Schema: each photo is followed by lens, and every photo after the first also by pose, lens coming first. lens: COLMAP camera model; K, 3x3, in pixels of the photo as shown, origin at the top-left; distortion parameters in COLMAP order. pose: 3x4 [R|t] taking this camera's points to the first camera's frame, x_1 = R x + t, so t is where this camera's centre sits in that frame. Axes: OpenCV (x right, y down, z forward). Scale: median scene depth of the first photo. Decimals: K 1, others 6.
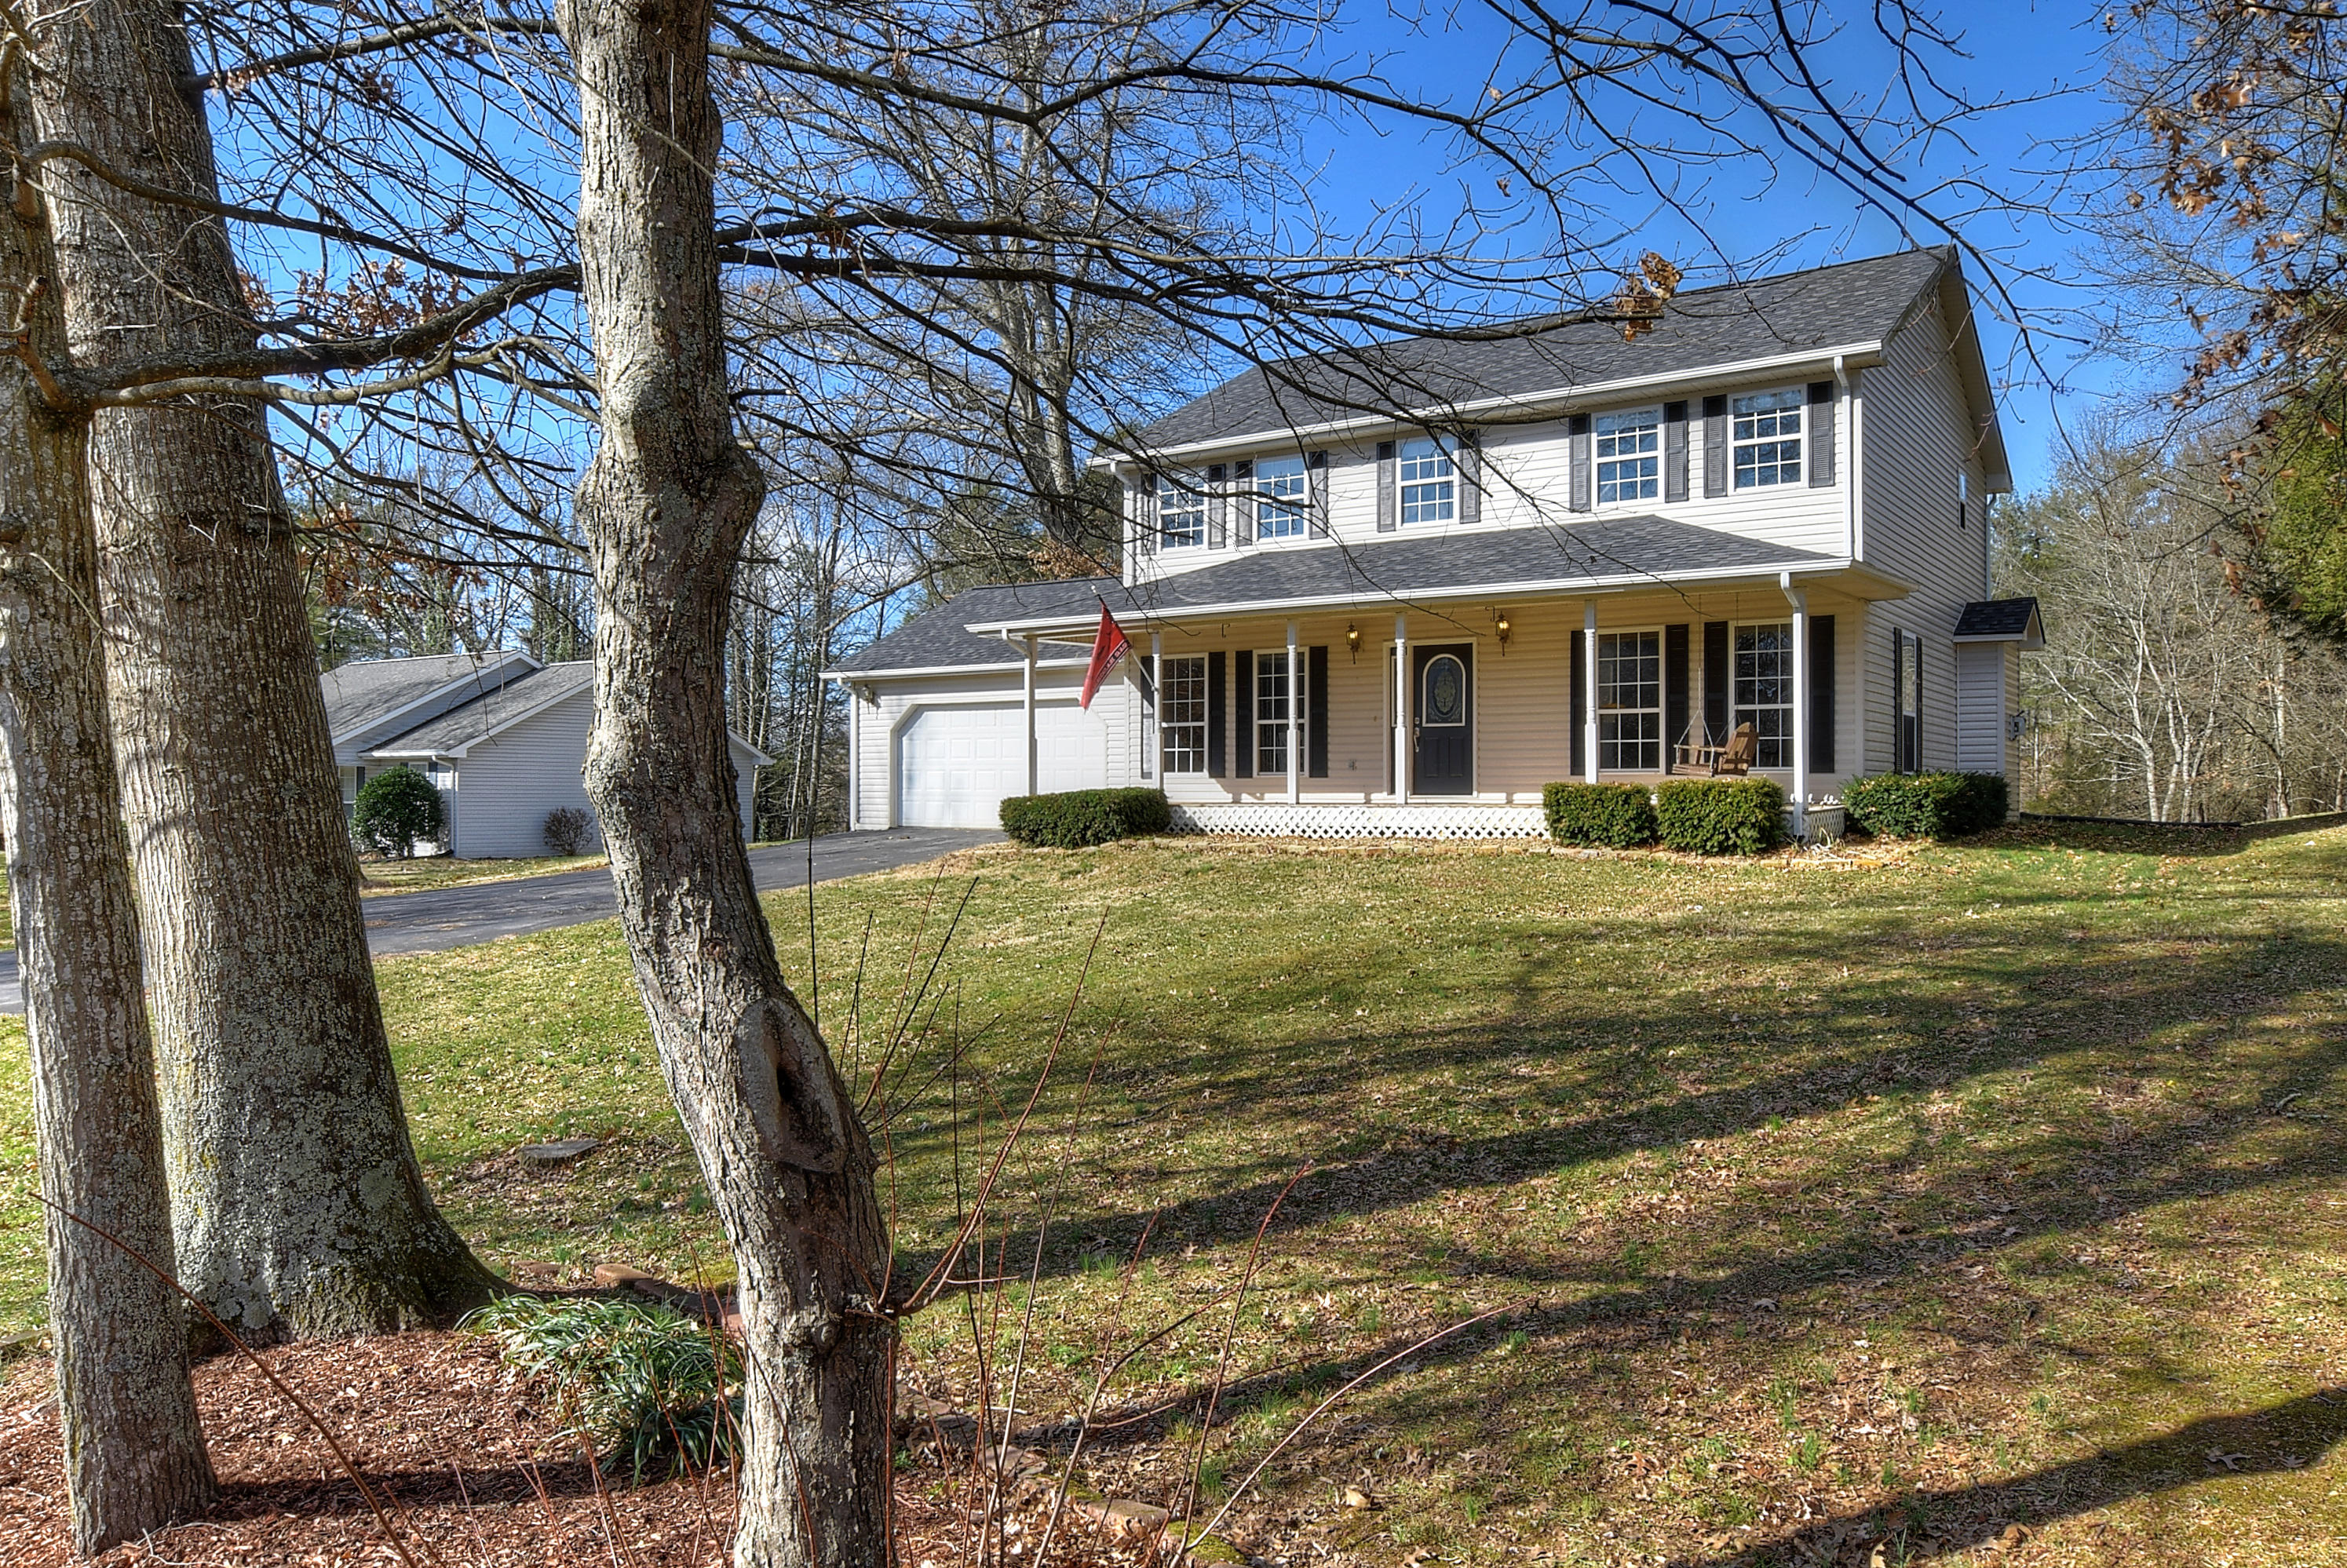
lens RADIAL K [[1644.0, 0, 1171.9], [0, 1644.0, 758.0], [0, 0, 1]] dist [-0.004802, 0.004624]
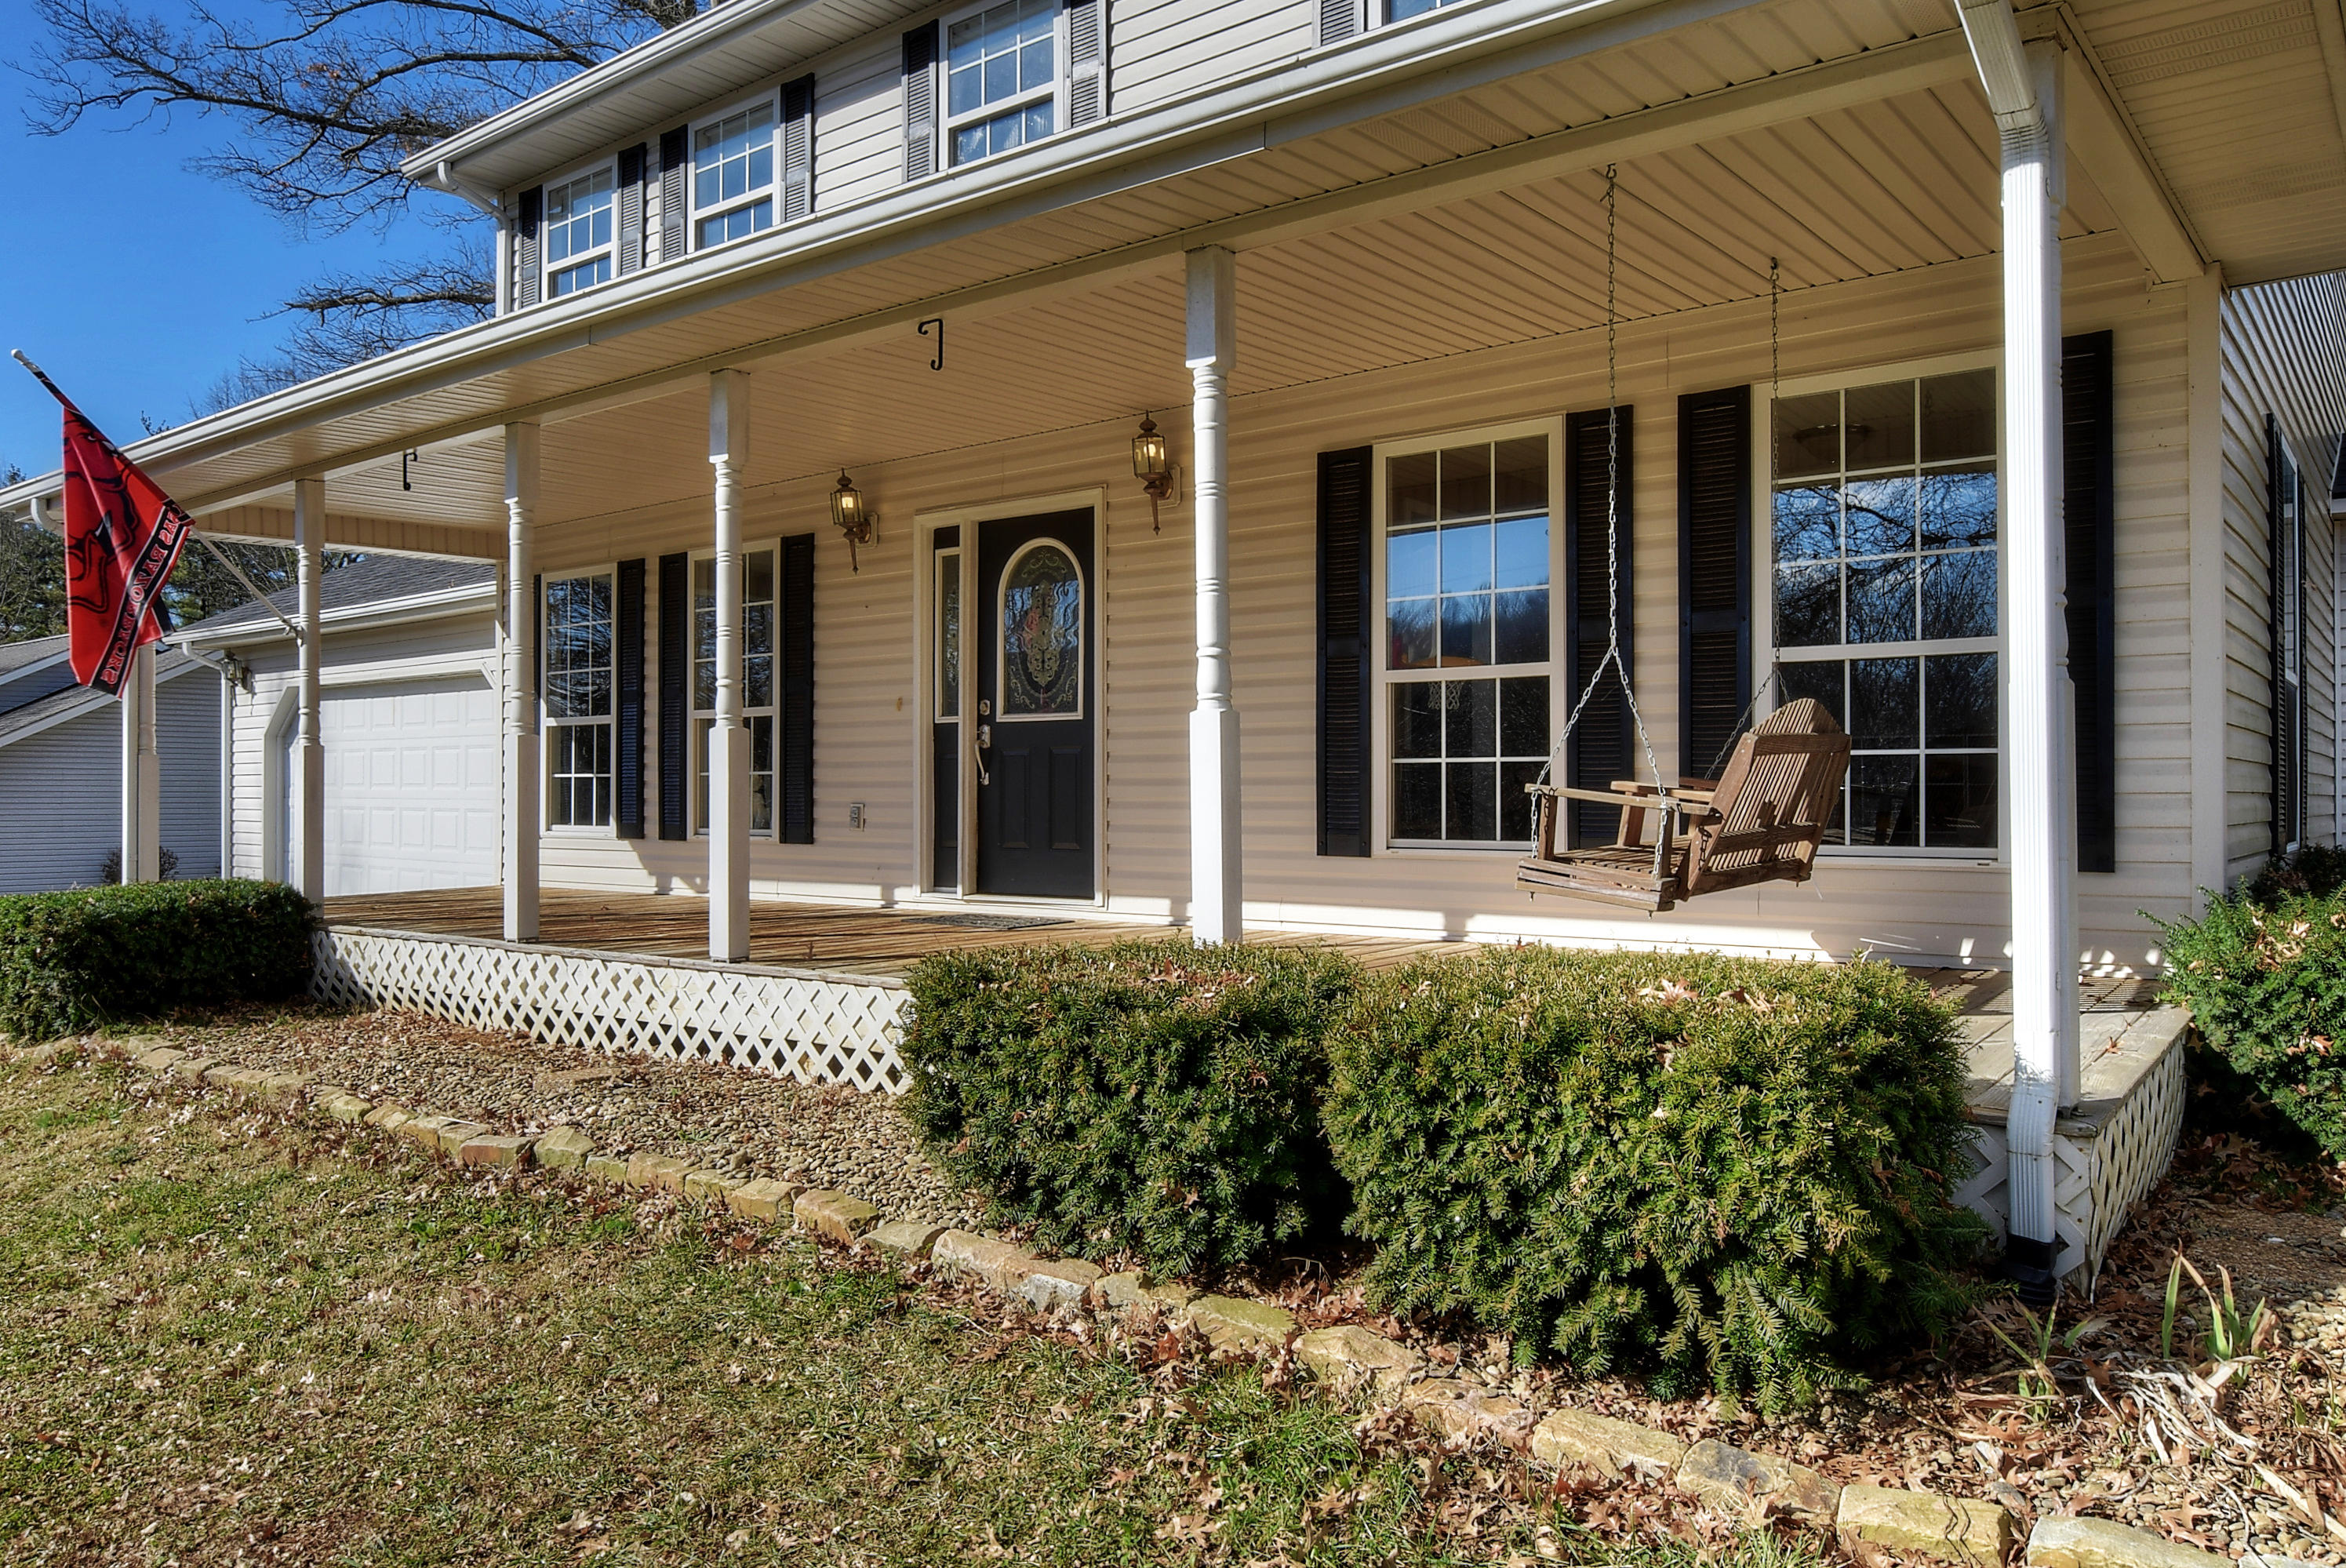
lens RADIAL K [[1643.5, 0, 1171.4], [0, 1643.5, 758.0], [0, 0, 1]] dist [-0.004802, 0.004624]
pose [[0.998251, -0.005188, -0.058891, 0.224535], [0.005201, 0.999986, 0.000067, -0.010491], [0.058889, -0.000373, 0.998264, 0.619348]]
